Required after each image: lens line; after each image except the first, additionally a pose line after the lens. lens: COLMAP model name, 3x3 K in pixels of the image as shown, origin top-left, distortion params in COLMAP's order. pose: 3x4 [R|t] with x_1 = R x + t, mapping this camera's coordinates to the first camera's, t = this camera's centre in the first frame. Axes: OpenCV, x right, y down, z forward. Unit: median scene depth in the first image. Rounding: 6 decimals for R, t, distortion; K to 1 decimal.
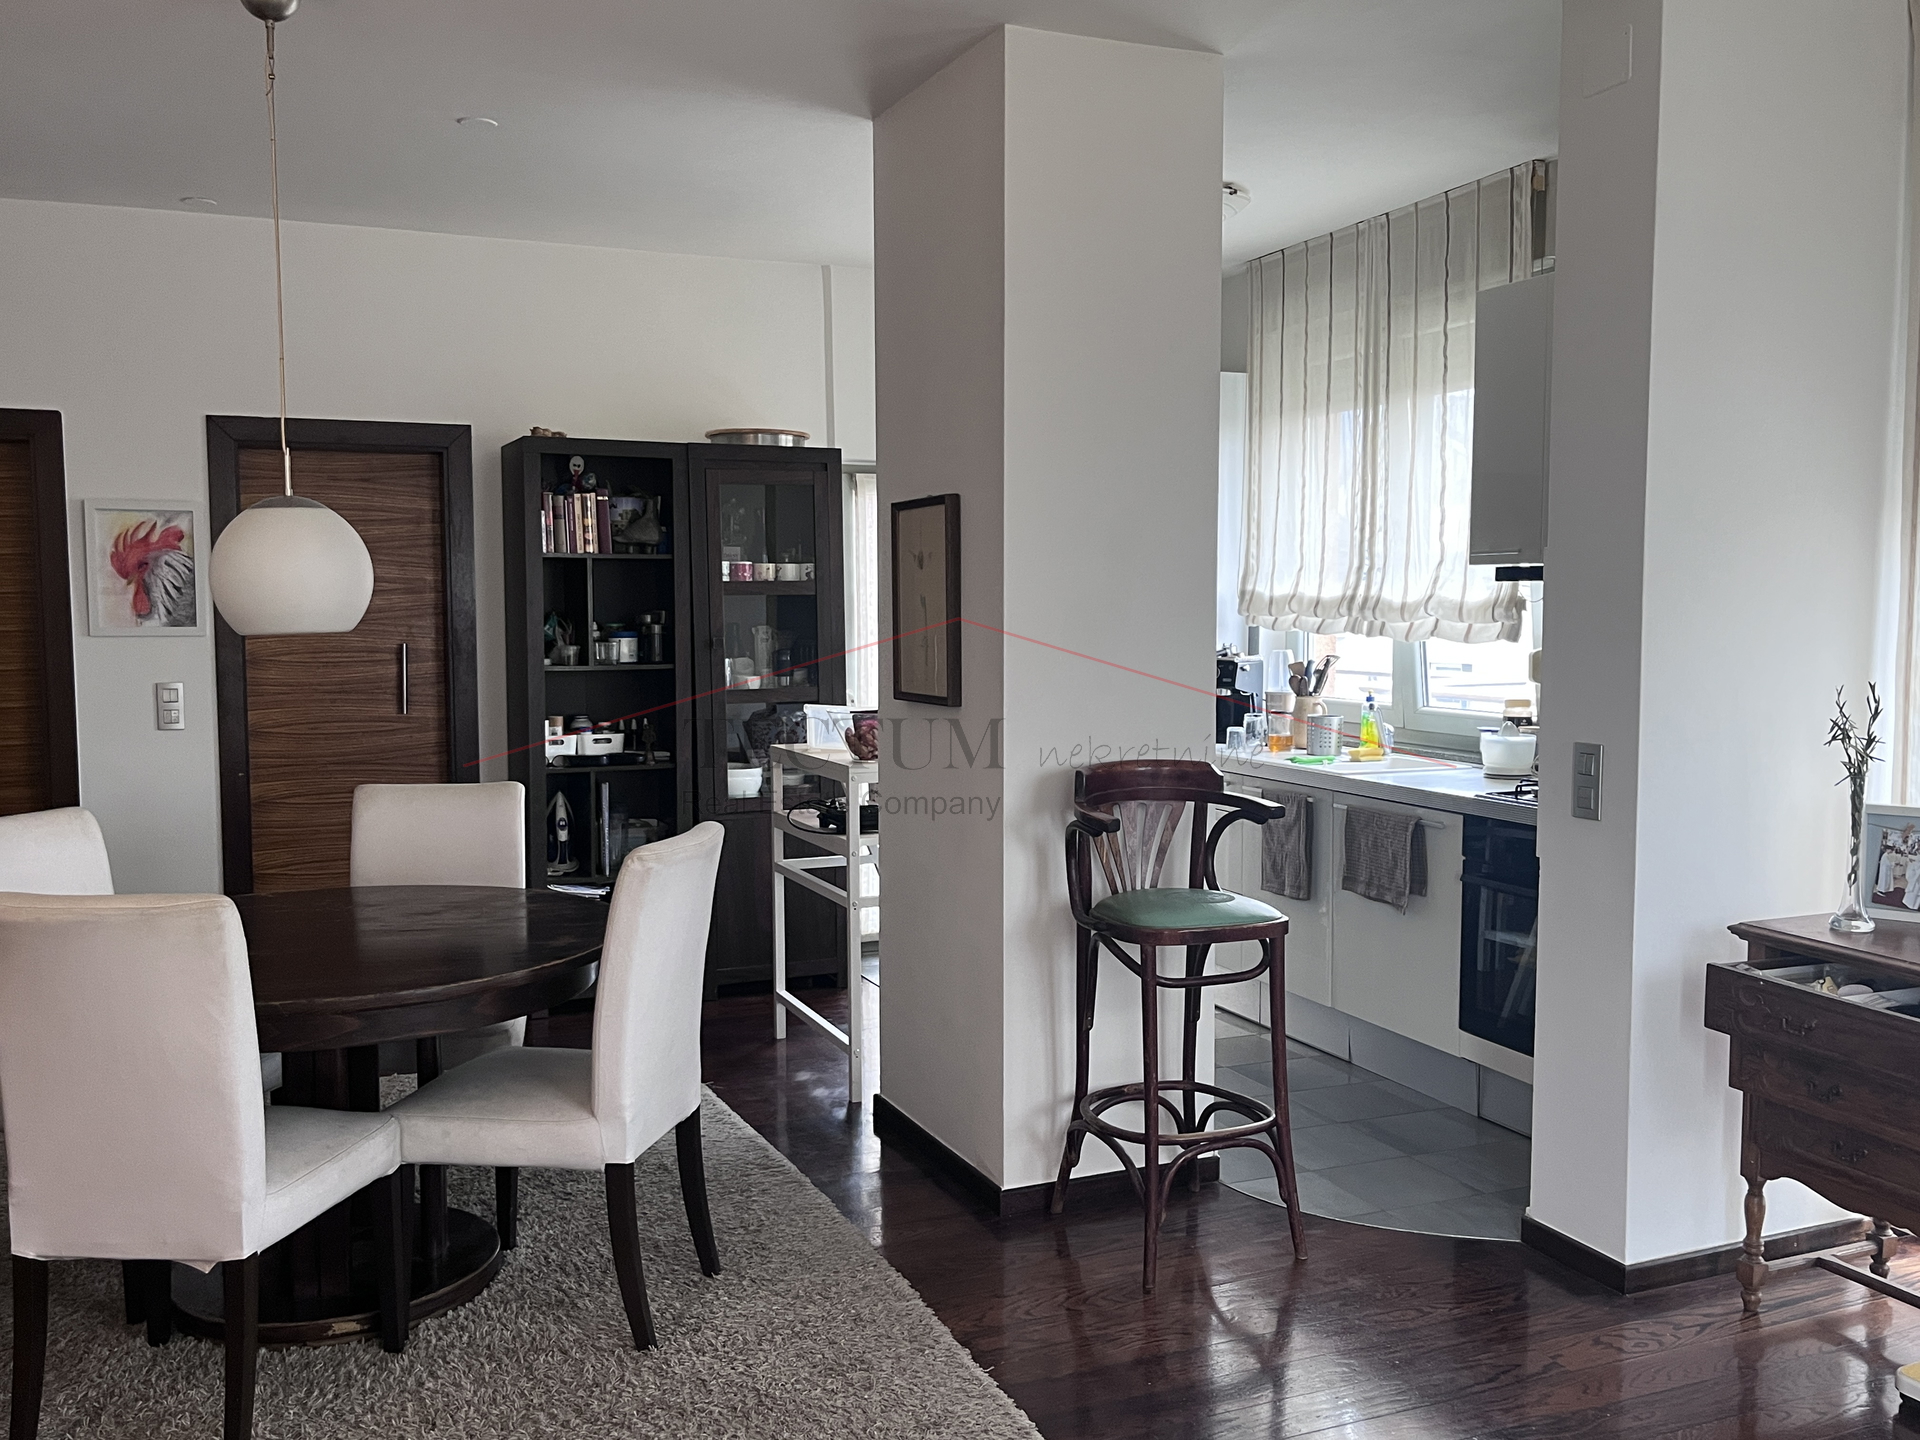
lens RADIAL K [[1698.0, 0, 967.6], [0, 1698.0, 718.2], [0, 0, 1]] dist [0.072765, -0.125075]
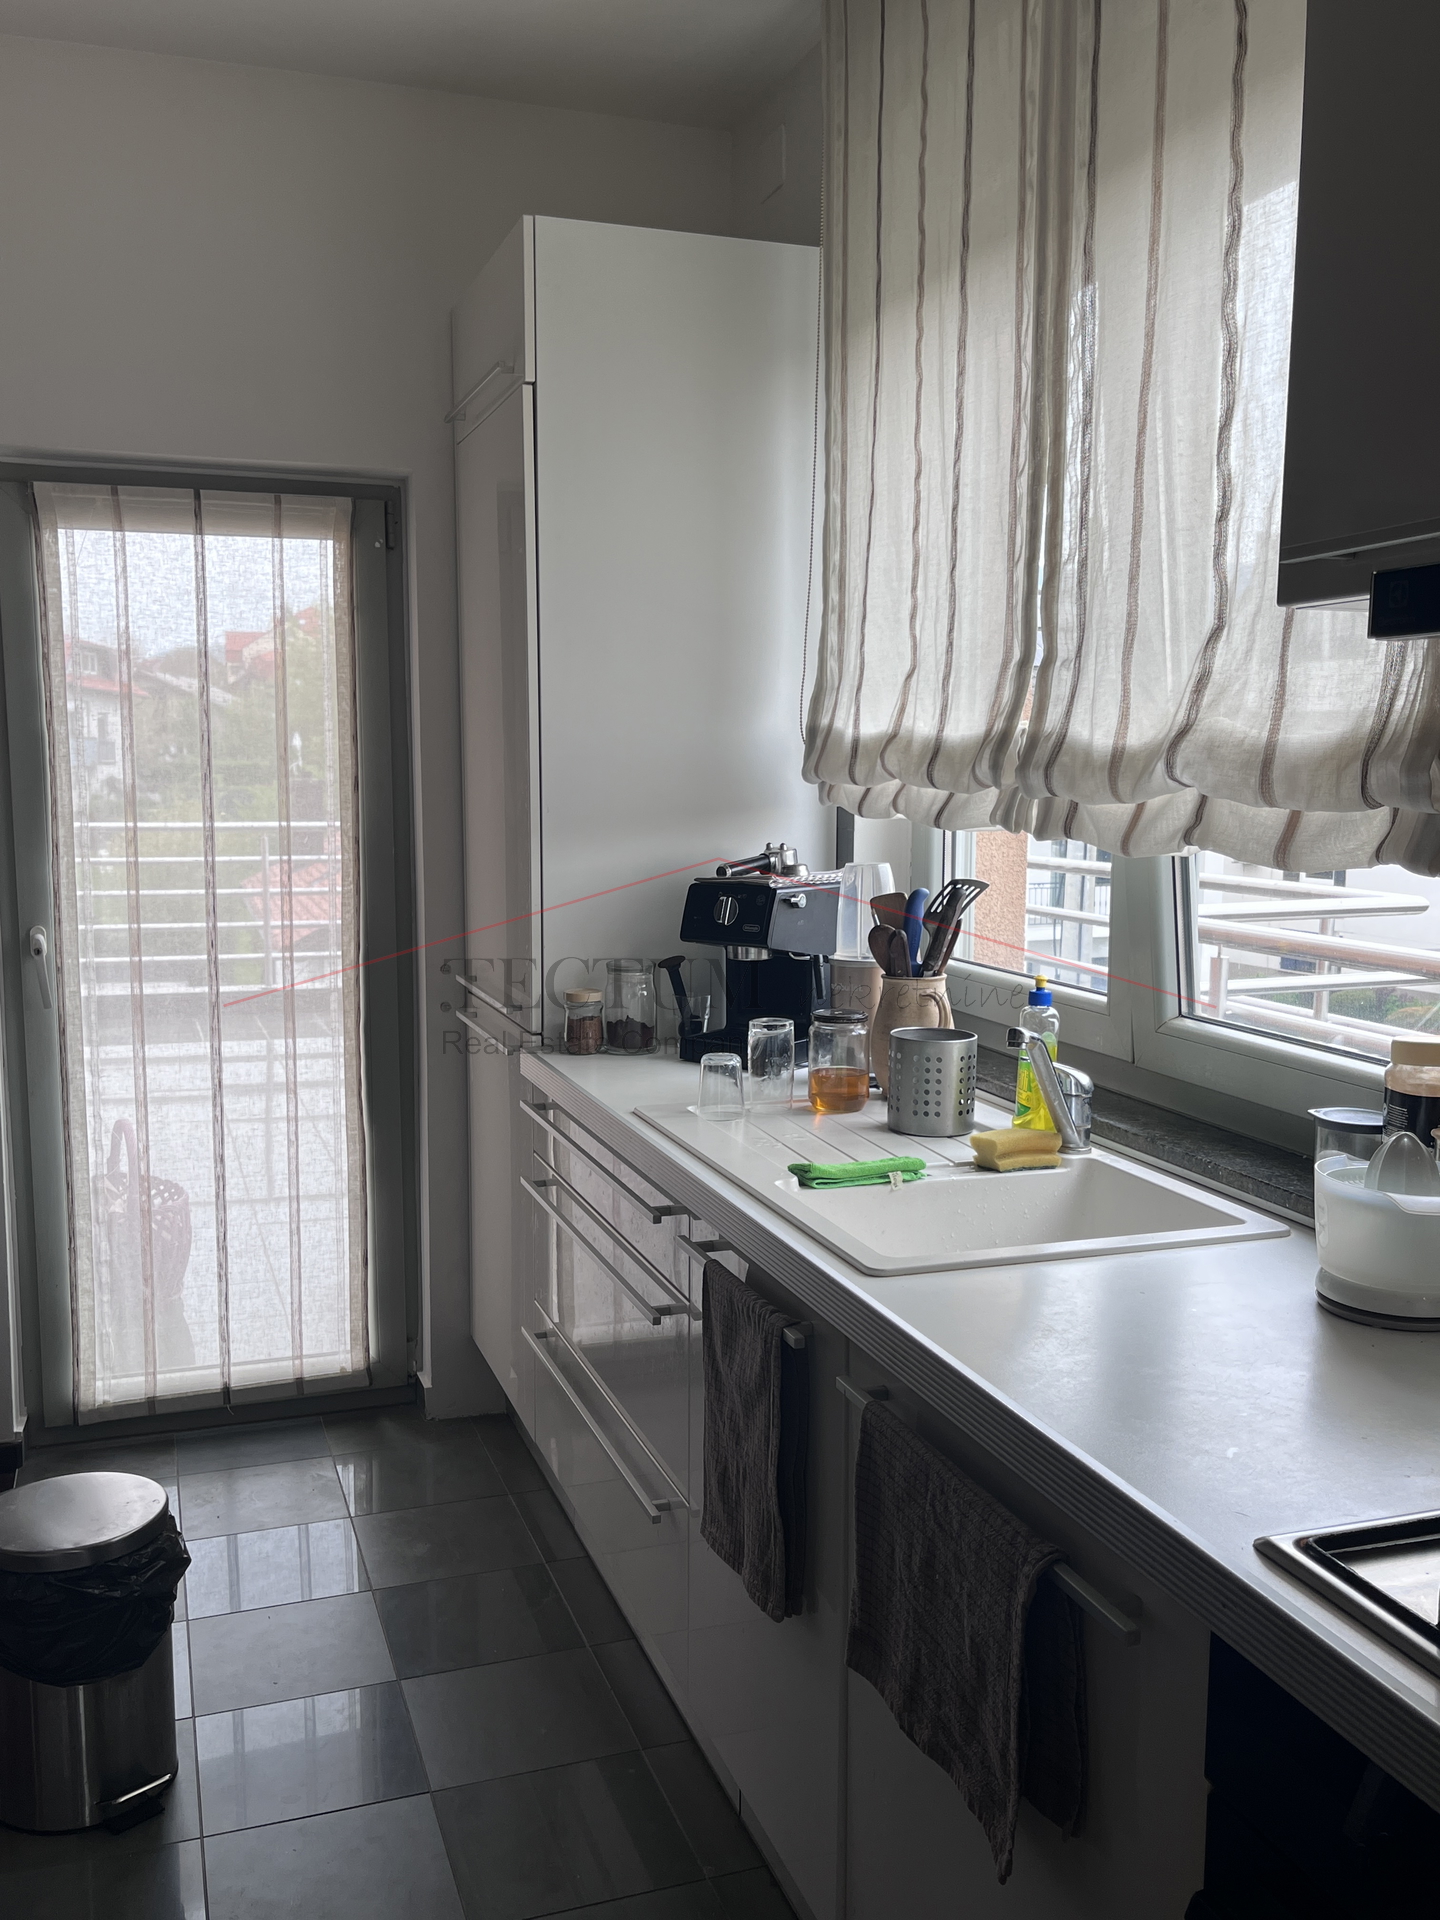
lens RADIAL K [[1691.7, 0, 719.5], [0, 1691.7, 964.1], [0, 0, 1]] dist [0.098349, -0.230124]
pose [[0.997750, 0.011373, -0.066067, 0.190662], [-0.008254, 0.998847, 0.047291, -0.037369], [0.066529, -0.046639, 0.996694, 0.613693]]
